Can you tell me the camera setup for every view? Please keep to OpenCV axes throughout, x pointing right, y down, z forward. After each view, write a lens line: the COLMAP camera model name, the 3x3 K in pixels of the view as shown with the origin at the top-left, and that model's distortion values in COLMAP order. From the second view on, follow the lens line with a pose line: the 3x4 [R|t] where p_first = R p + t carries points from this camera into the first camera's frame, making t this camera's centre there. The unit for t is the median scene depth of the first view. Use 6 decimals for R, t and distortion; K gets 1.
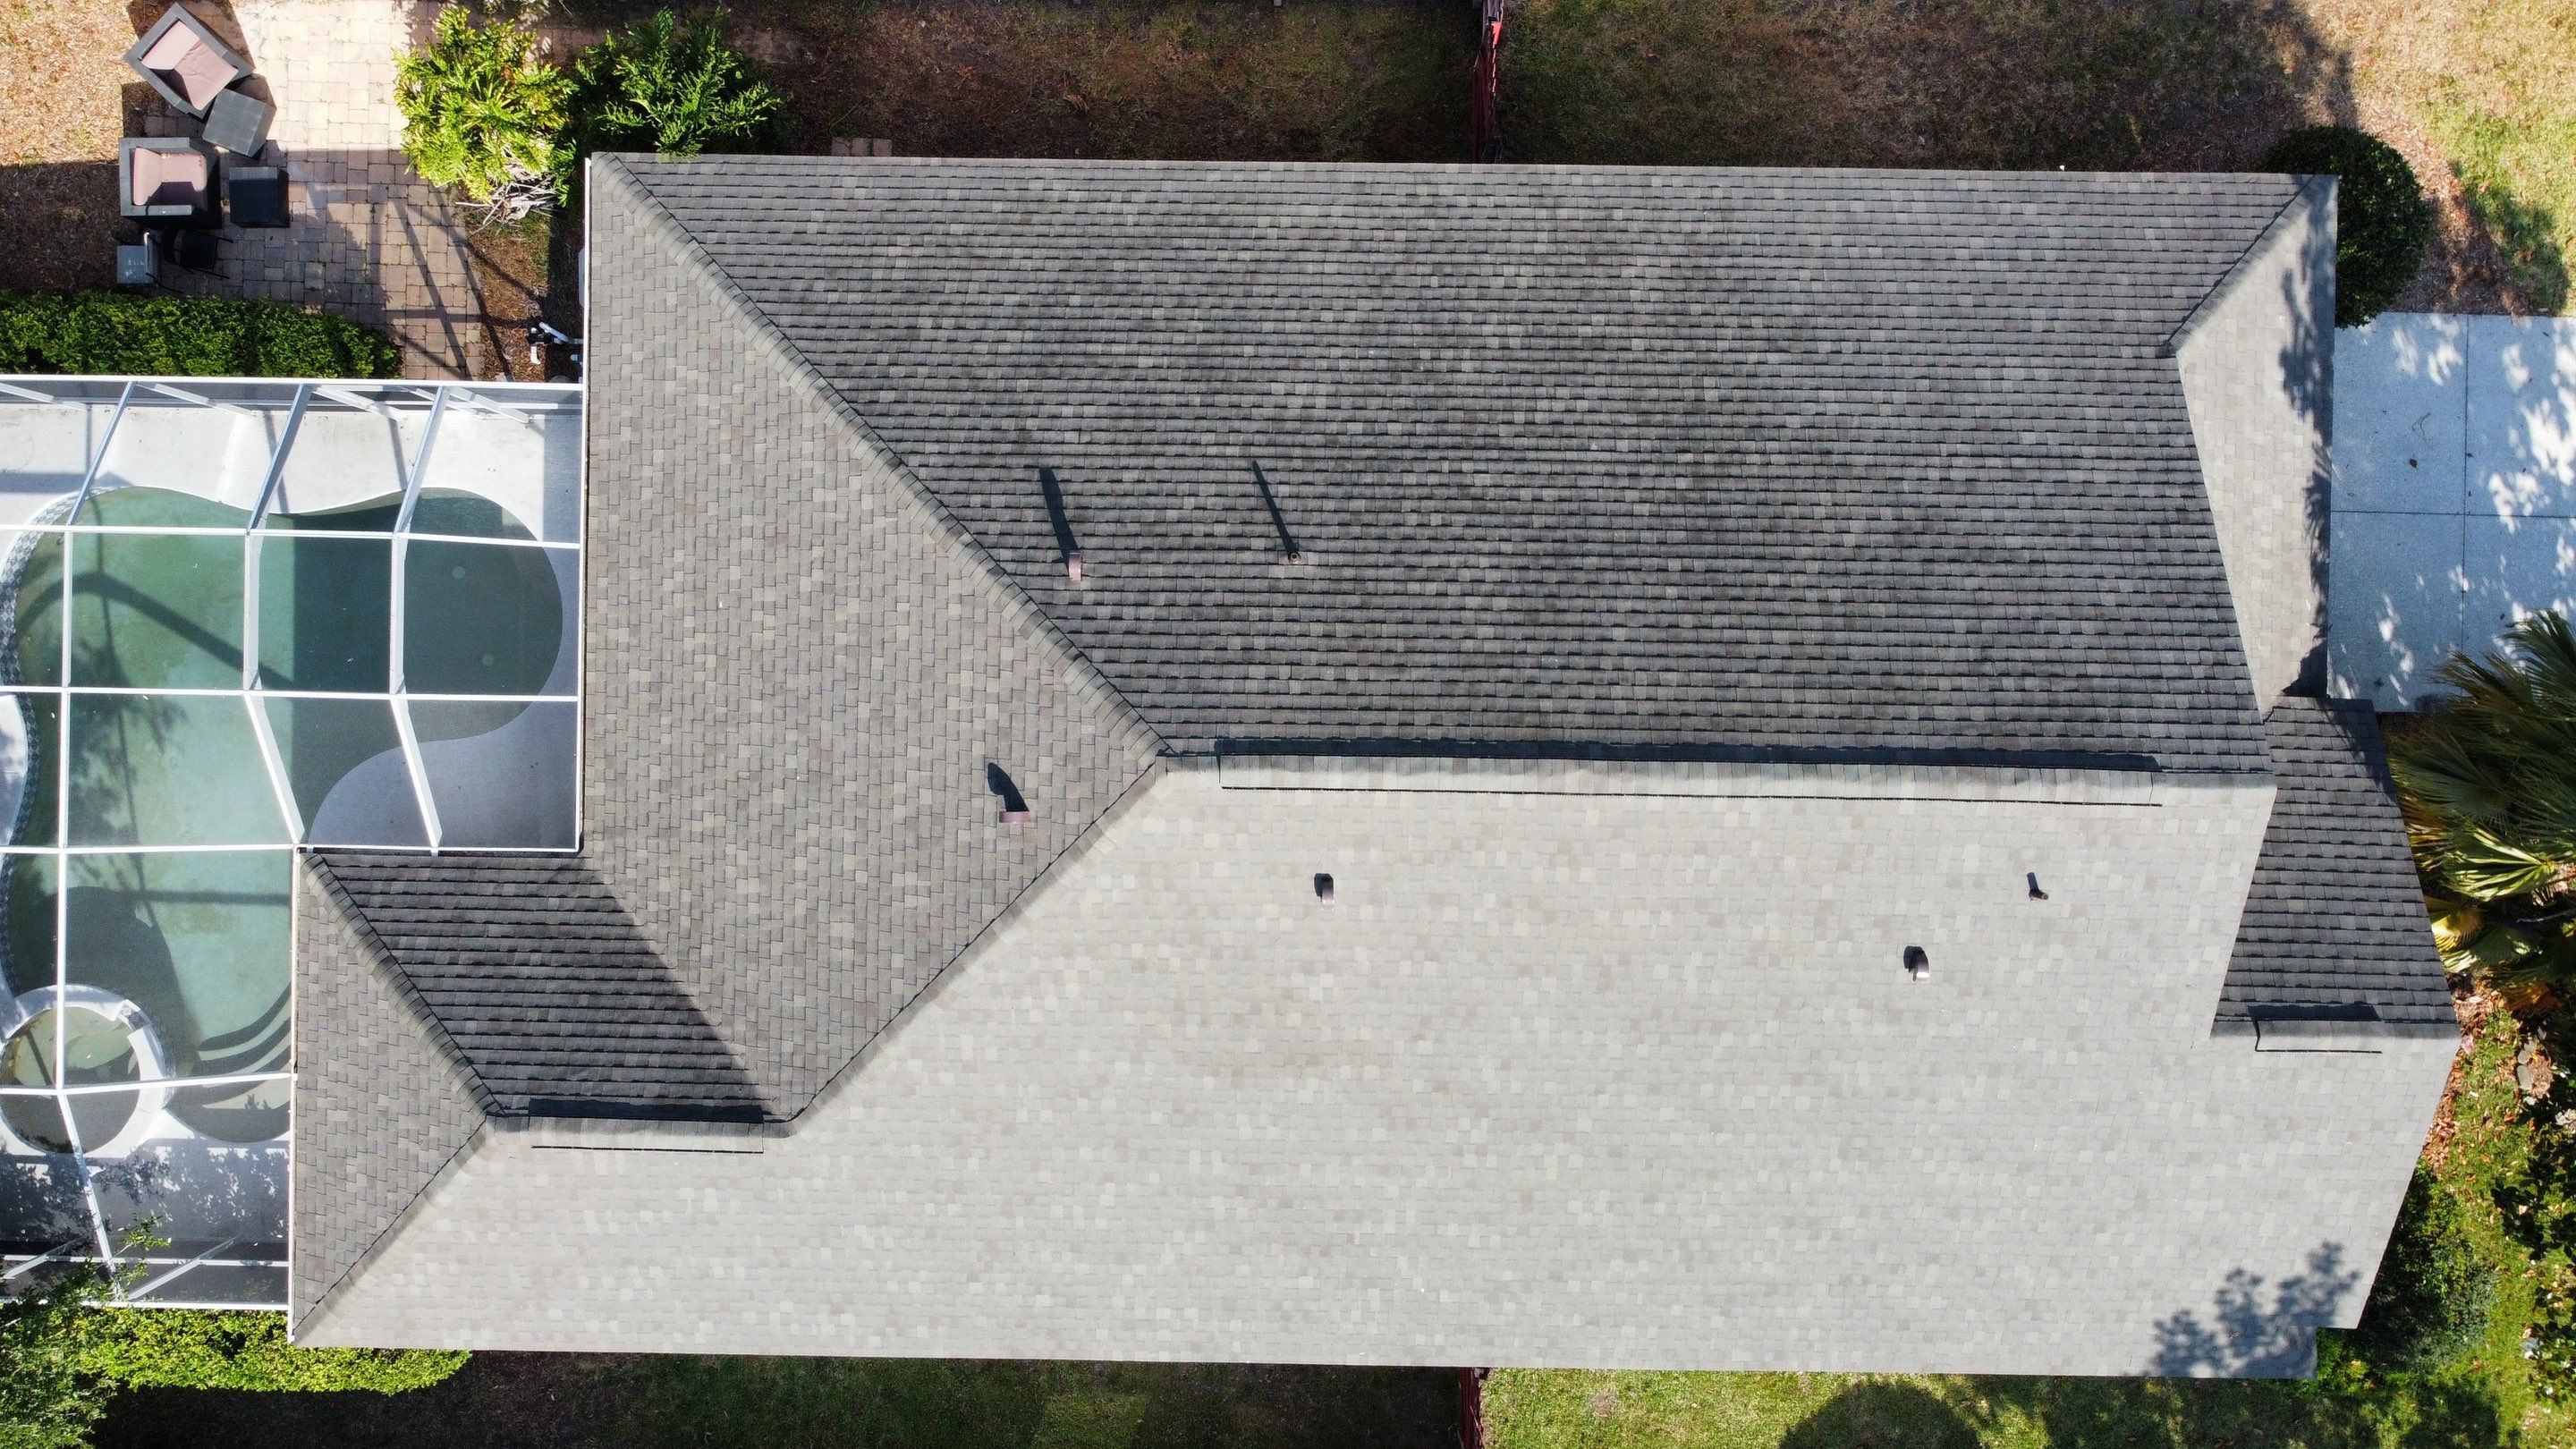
lens RADIAL K [[1970.1, 0, 1259.4], [0, 1970.1, 700.0], [0, 0, 1]] dist [0.029336, -0.054702]
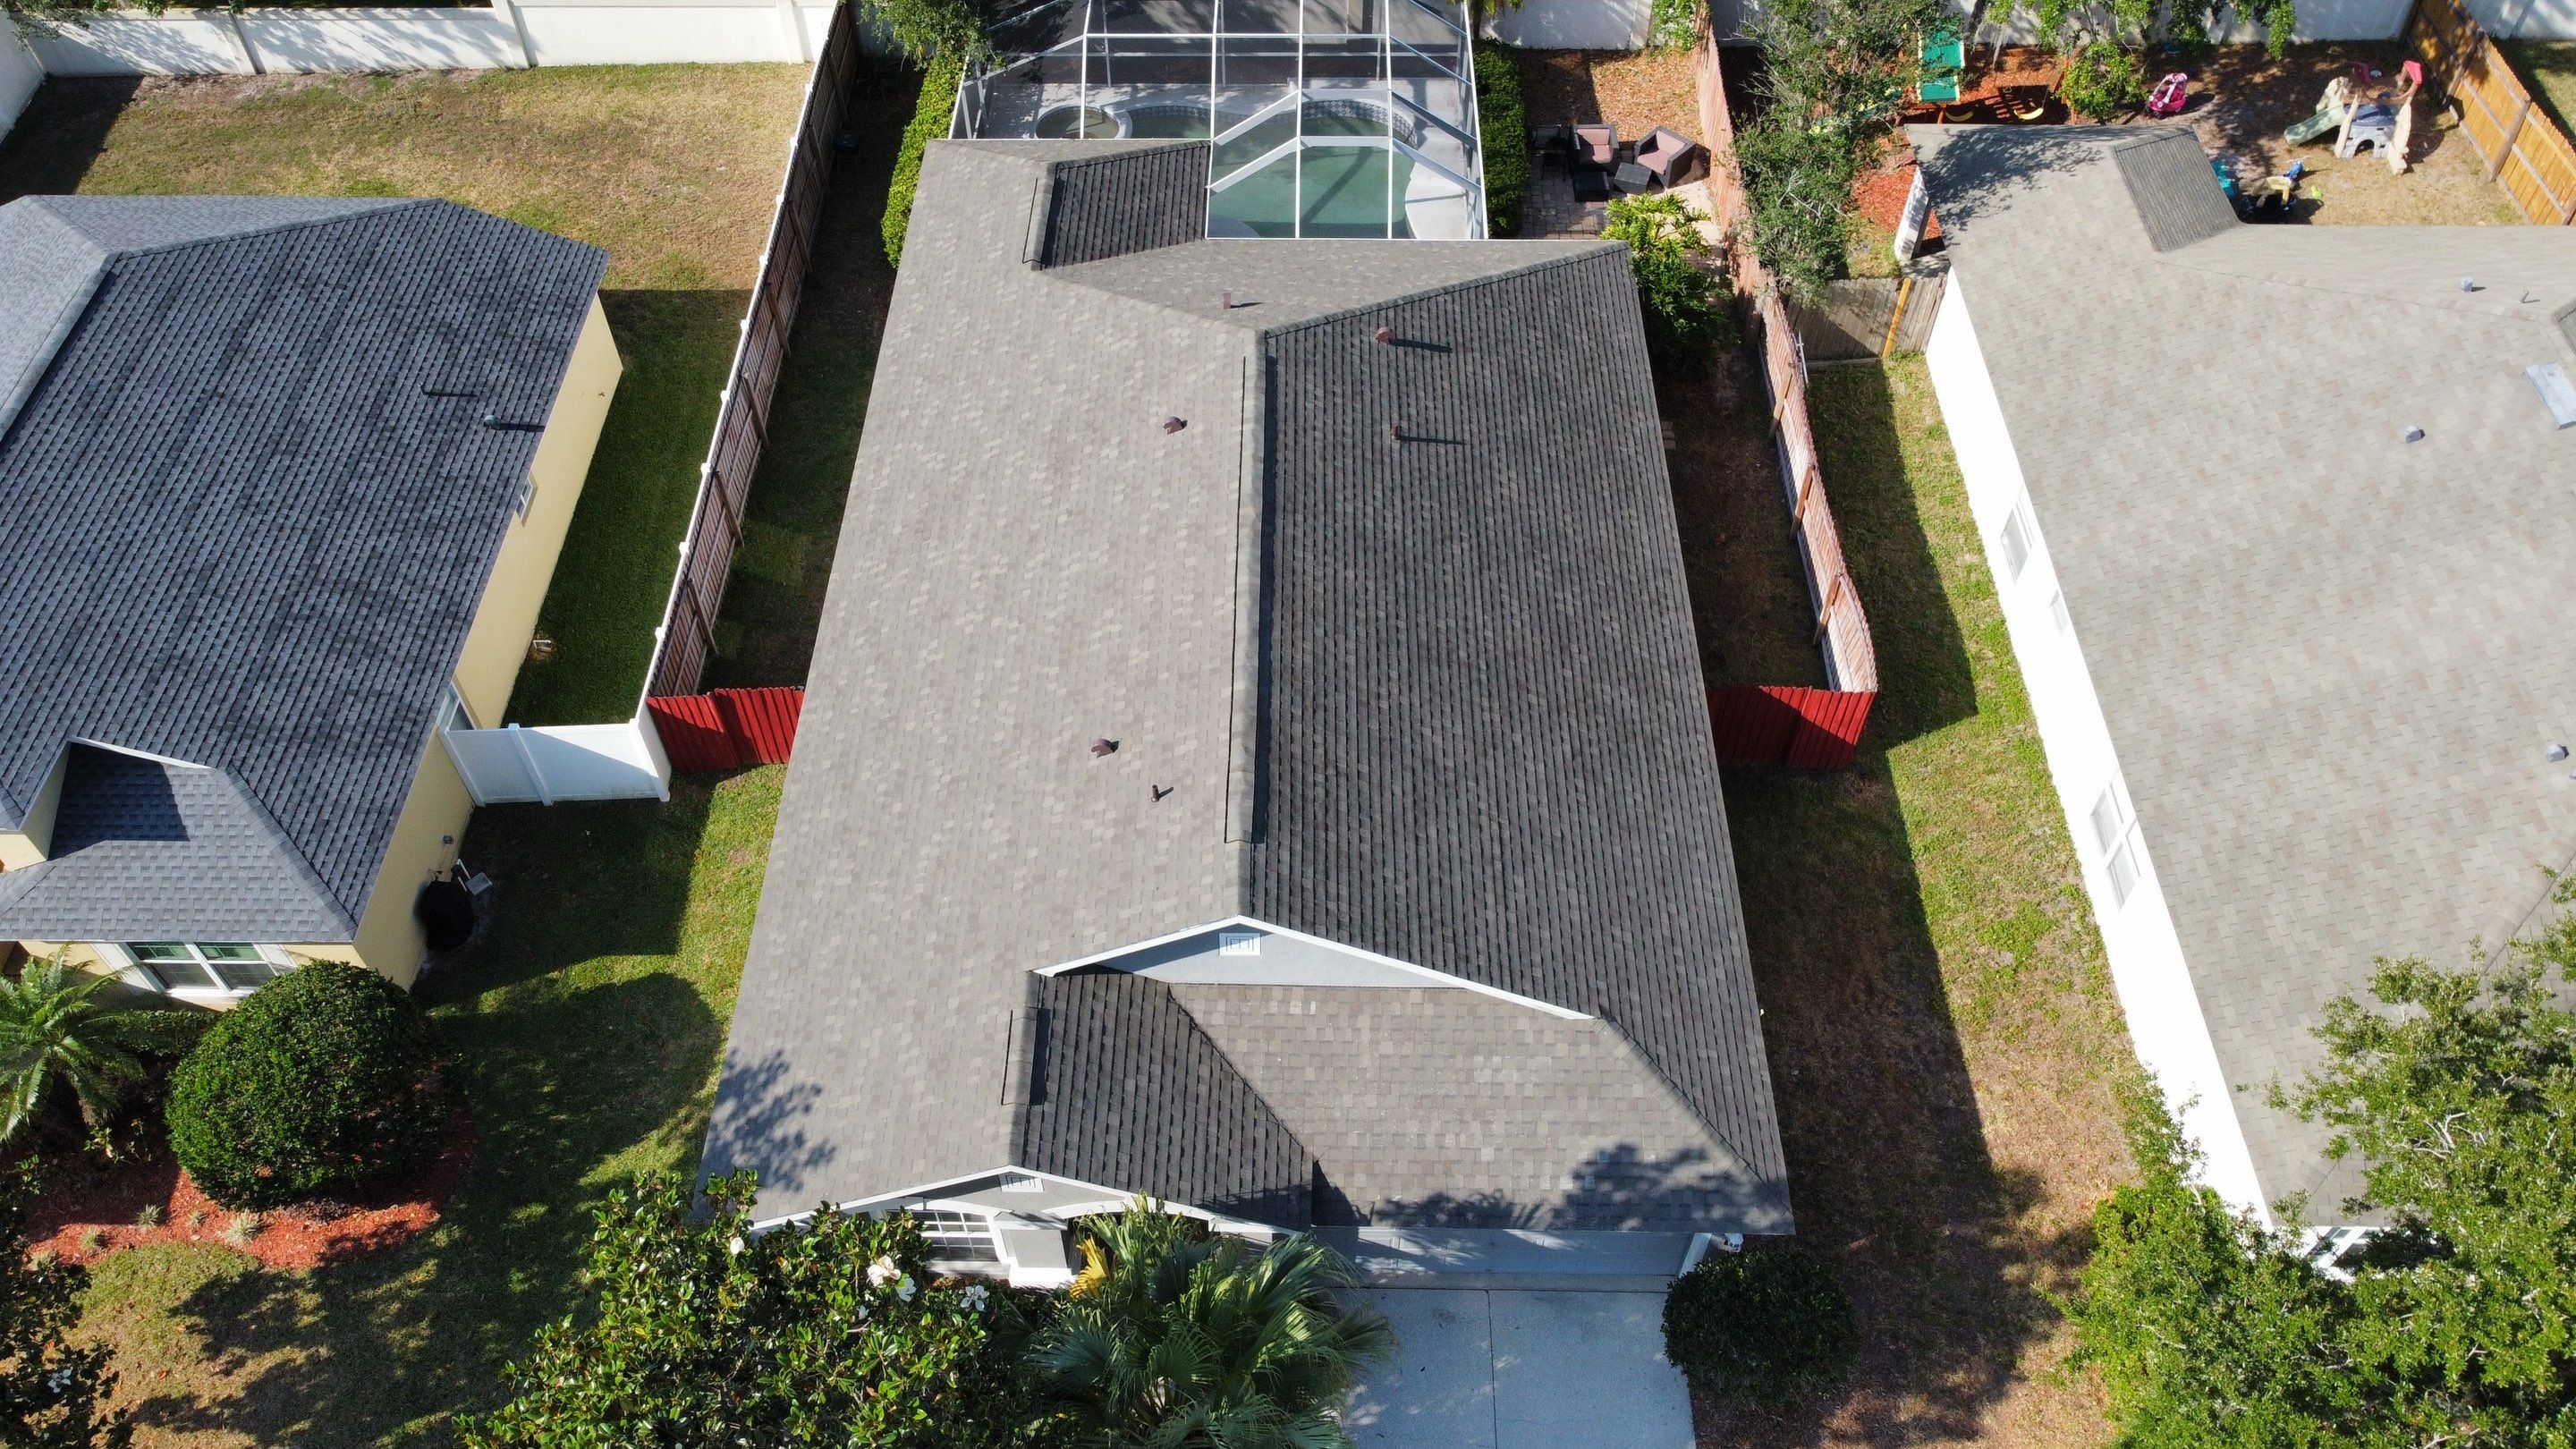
lens RADIAL K [[1970.1, 0, 1271.7], [0, 1970.1, 678.7], [0, 0, 1]] dist [0.029336, -0.054702]
pose [[-0.001334, 0.762595, -0.646875, 1.054777], [-0.999975, 0.003445, 0.006123, 0.013498], [0.006897, 0.646867, 0.762572, -0.024315]]
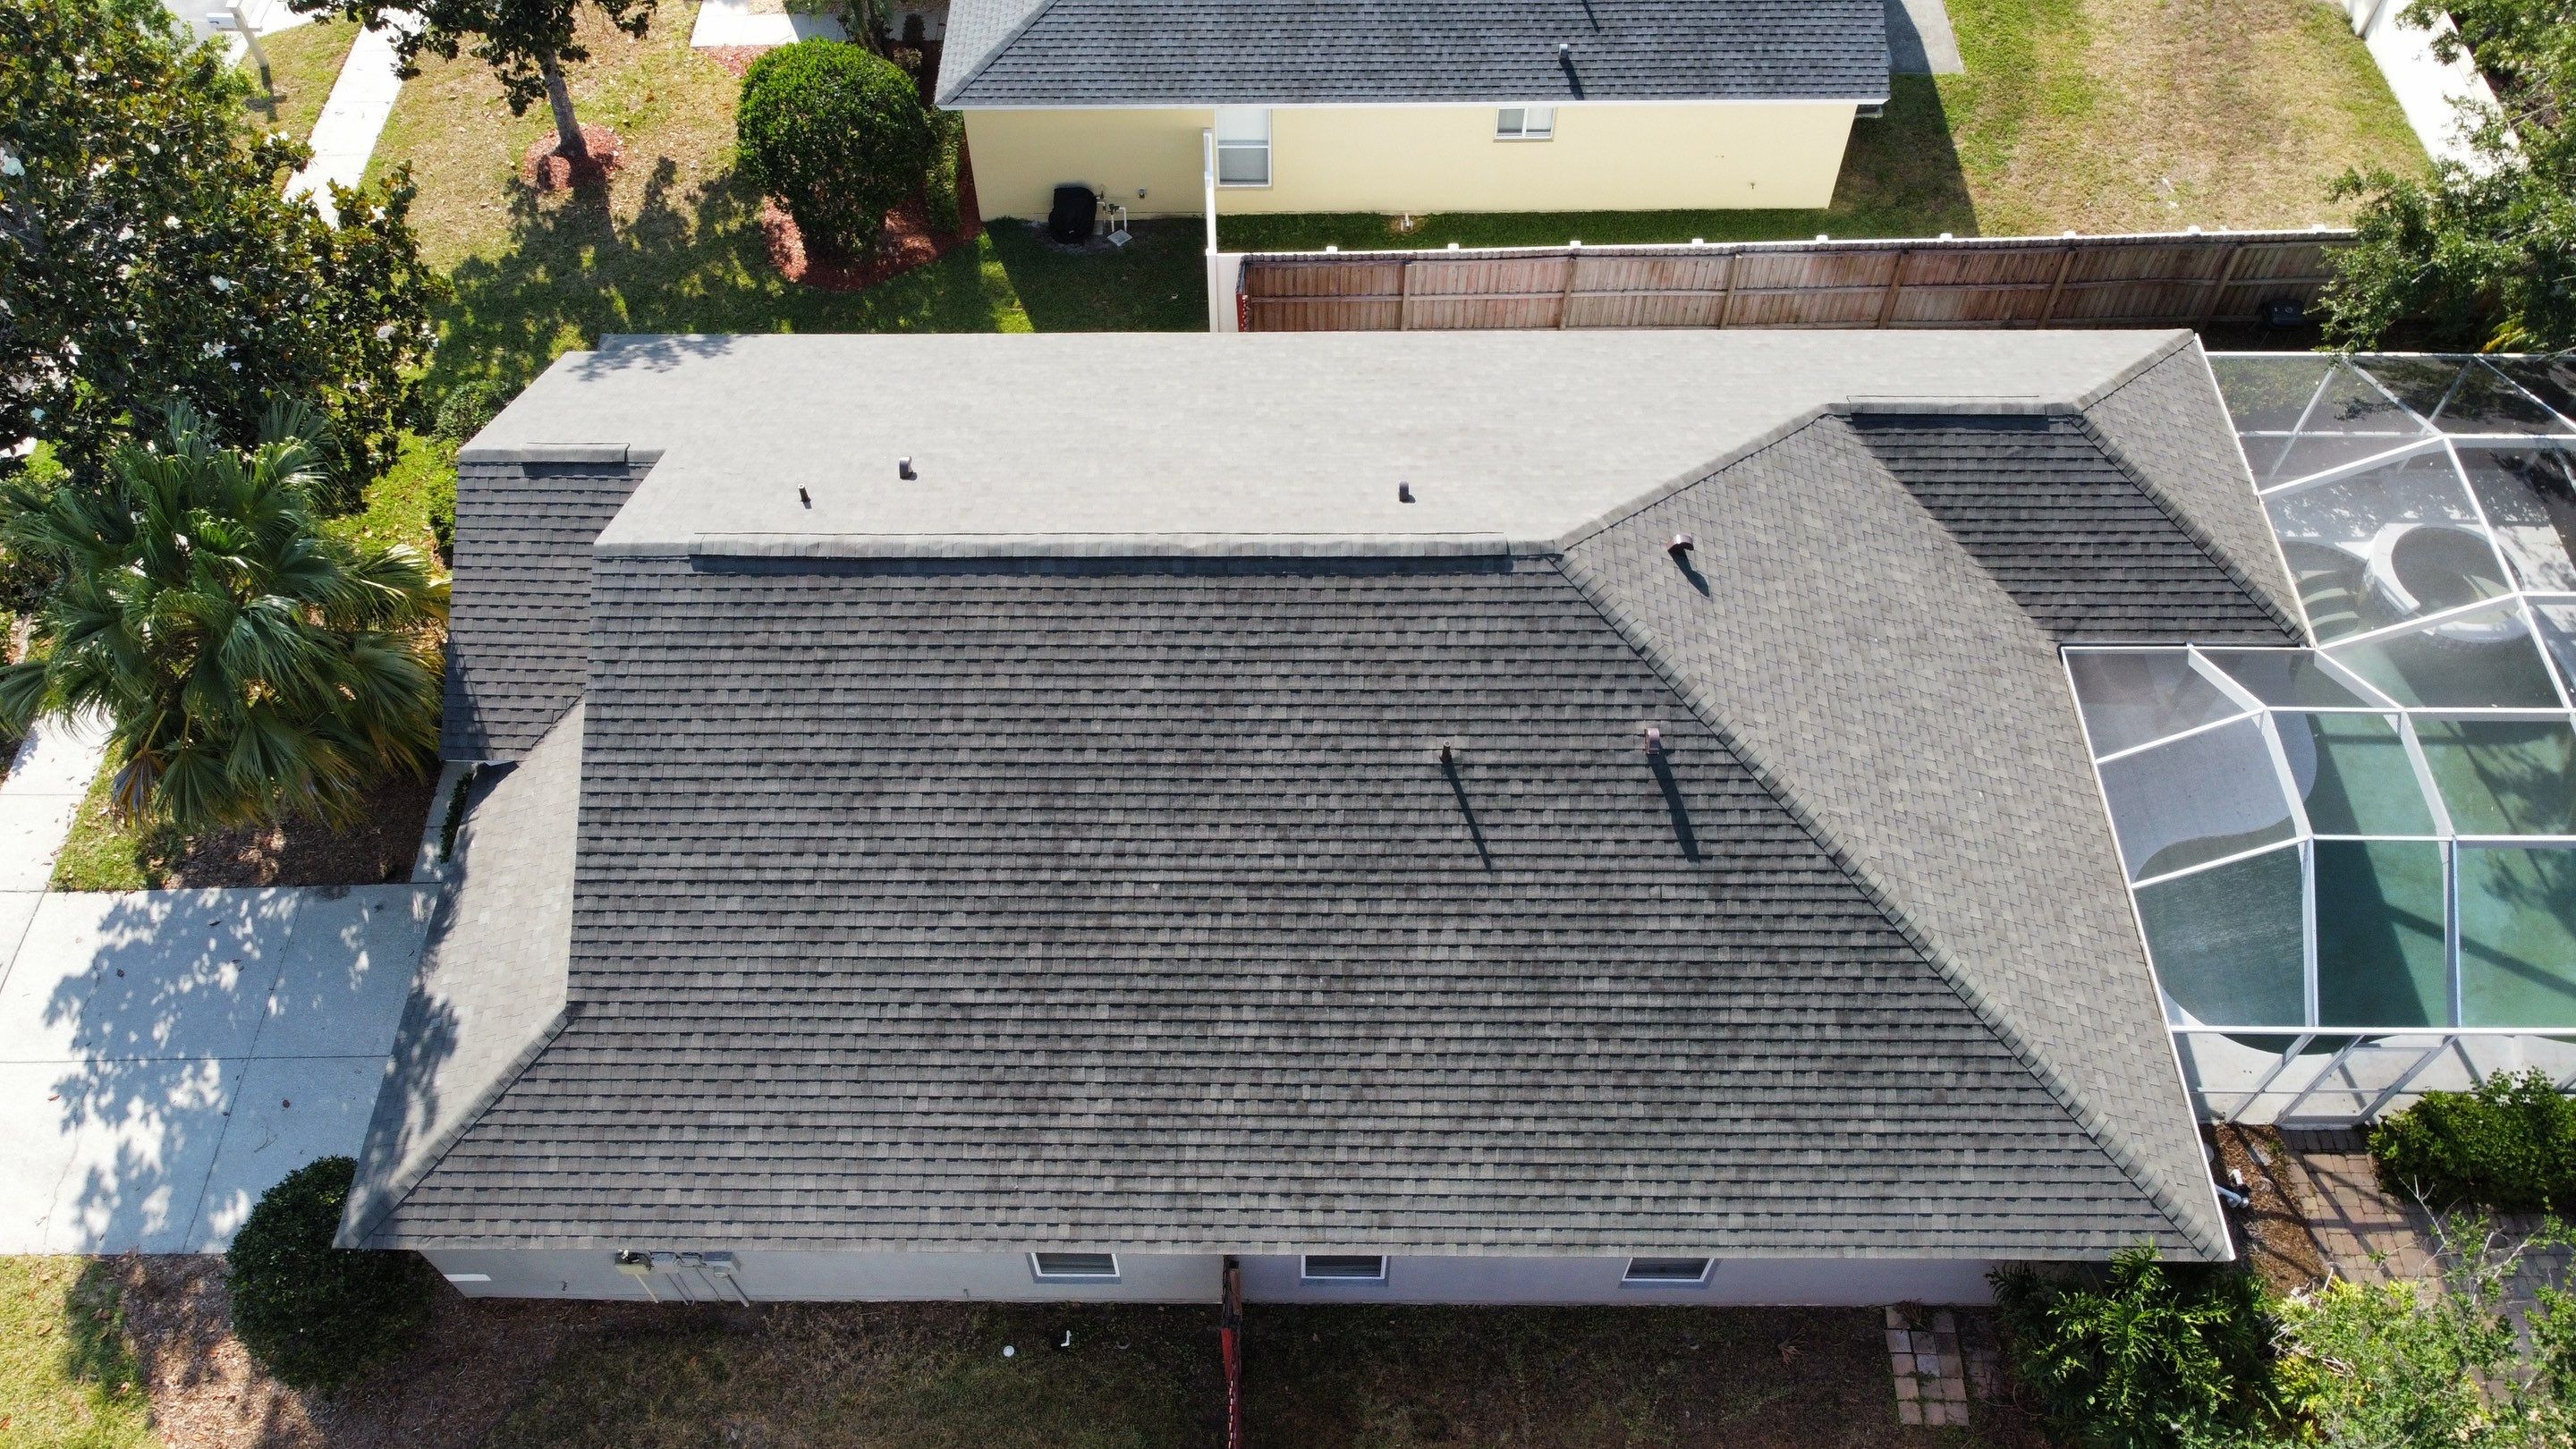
lens RADIAL K [[1970.1, 0, 1246.3], [0, 1970.1, 687.0], [0, 0, 1]] dist [0.029336, -0.054702]
pose [[-0.999766, 0.013217, 0.017149, 0.099802], [-0.000708, -0.811578, 0.584244, -0.619634], [0.021640, 0.584095, 0.811397, 0.103268]]
